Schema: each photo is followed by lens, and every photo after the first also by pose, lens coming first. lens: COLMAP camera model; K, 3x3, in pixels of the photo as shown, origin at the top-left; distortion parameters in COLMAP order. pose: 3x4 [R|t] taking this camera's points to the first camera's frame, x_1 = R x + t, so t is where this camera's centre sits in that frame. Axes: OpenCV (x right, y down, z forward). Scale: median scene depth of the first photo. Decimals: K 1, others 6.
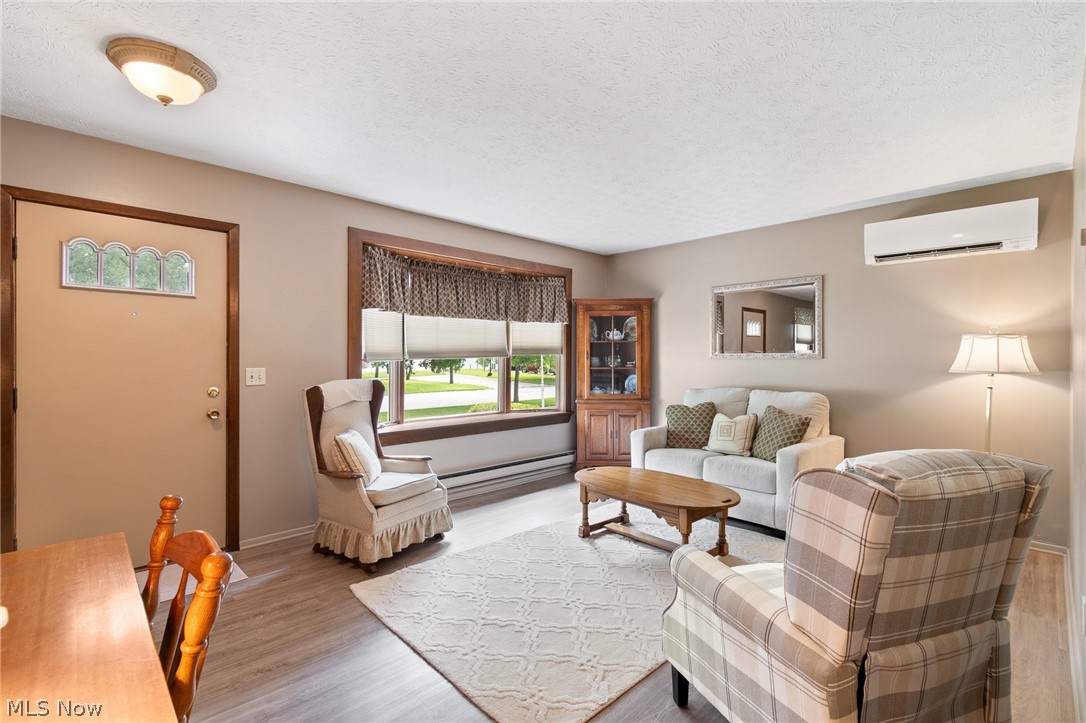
lens RADIAL K [[486.3, 0, 546.6], [0, 486.3, 358.2], [0, 0, 1]] dist [-0.000375, -0.000315]
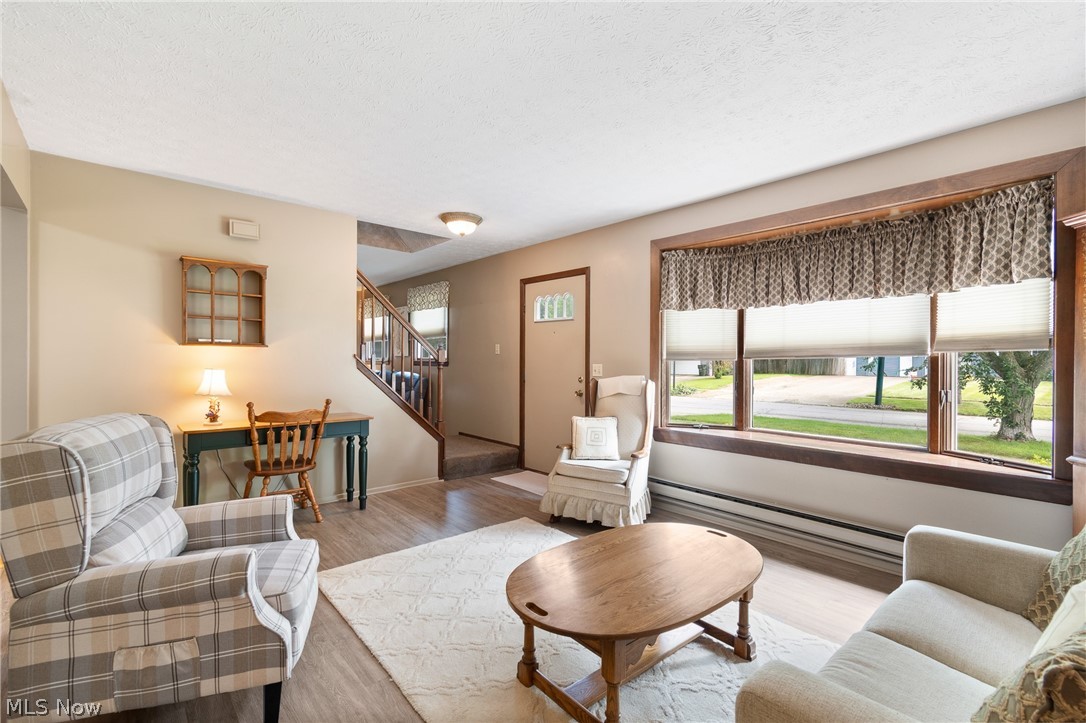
lens RADIAL K [[486.3, 0, 546.6], [0, 486.3, 358.2], [0, 0, 1]] dist [-0.000375, -0.000315]
pose [[-0.043774, -0.000692, -0.999041, 0.602126], [-0.002636, 0.999996, -0.000578, 0.002500], [0.999038, 0.002609, -0.043775, 0.668843]]
